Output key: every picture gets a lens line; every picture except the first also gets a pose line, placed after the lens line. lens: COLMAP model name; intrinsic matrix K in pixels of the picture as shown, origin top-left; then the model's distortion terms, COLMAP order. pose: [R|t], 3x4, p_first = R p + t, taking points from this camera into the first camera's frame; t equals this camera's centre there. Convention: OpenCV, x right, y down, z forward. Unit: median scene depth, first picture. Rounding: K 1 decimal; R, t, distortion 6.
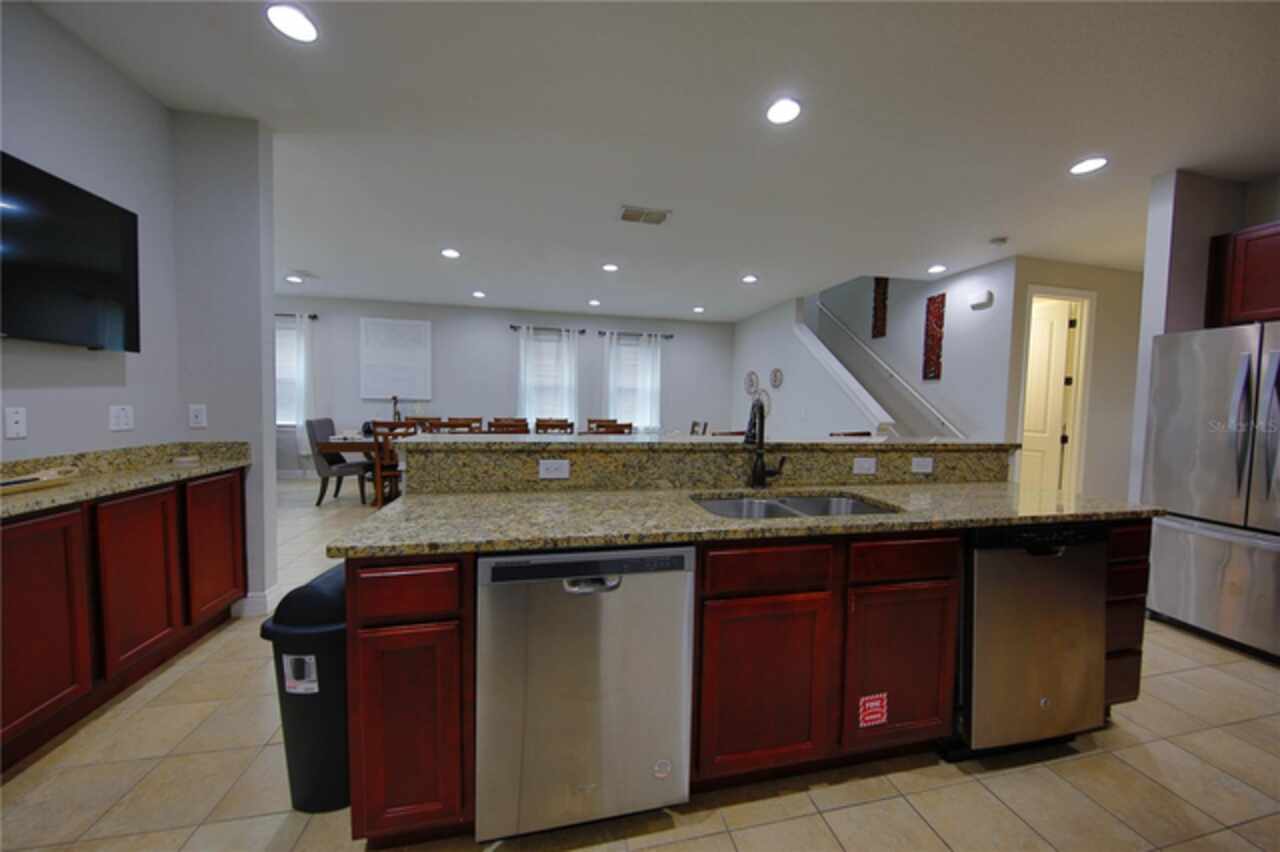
lens RADIAL K [[430.6, 0, 639.2], [0, 430.6, 425.8], [0, 0, 1]] dist [-0.000490, -0.000012]
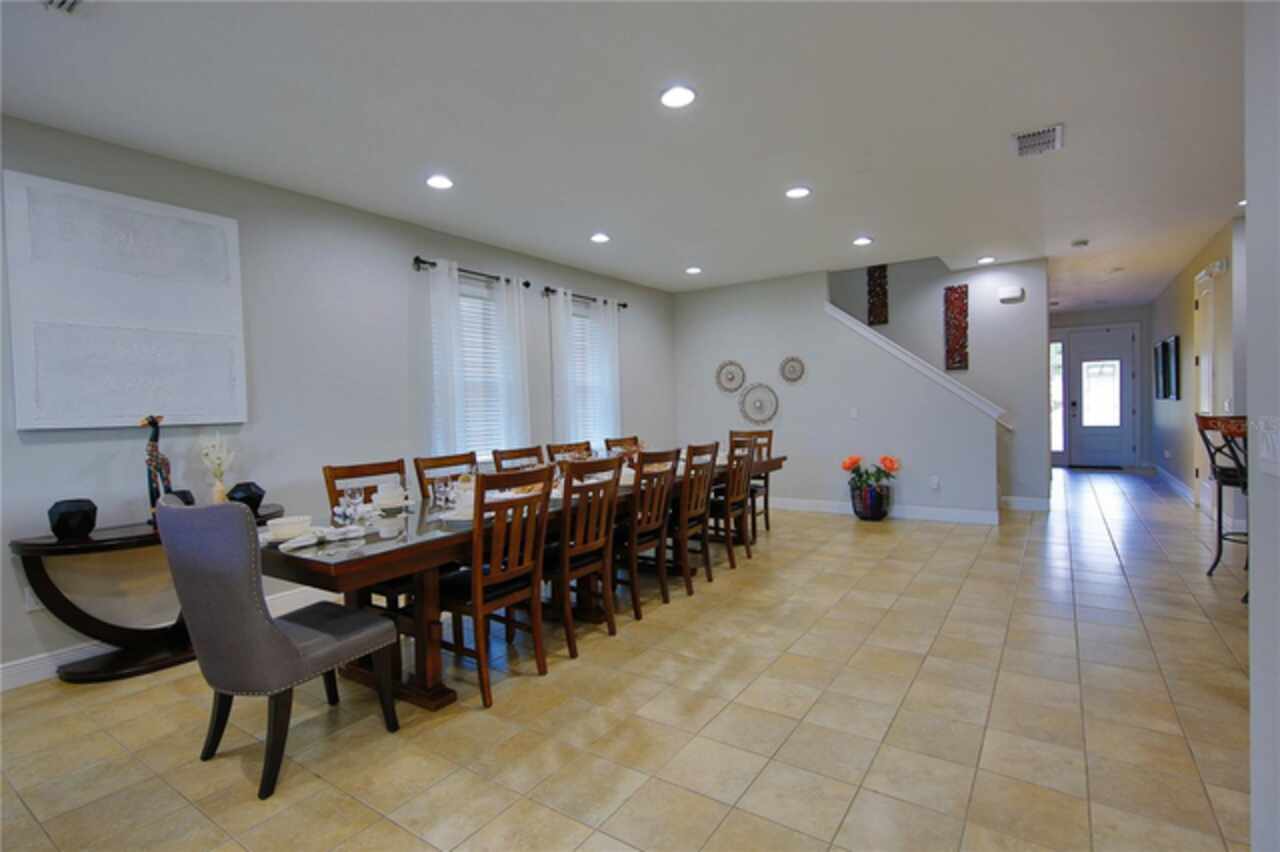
lens RADIAL K [[592.8, 0, 641.4], [0, 592.8, 422.4], [0, 0, 1]] dist [0.003164, 0.000153]
pose [[0.729356, -0.057194, 0.681739, -0.635560], [0.079819, 0.996808, -0.001768, -0.033222], [-0.679462, 0.055705, 0.731593, 0.399779]]
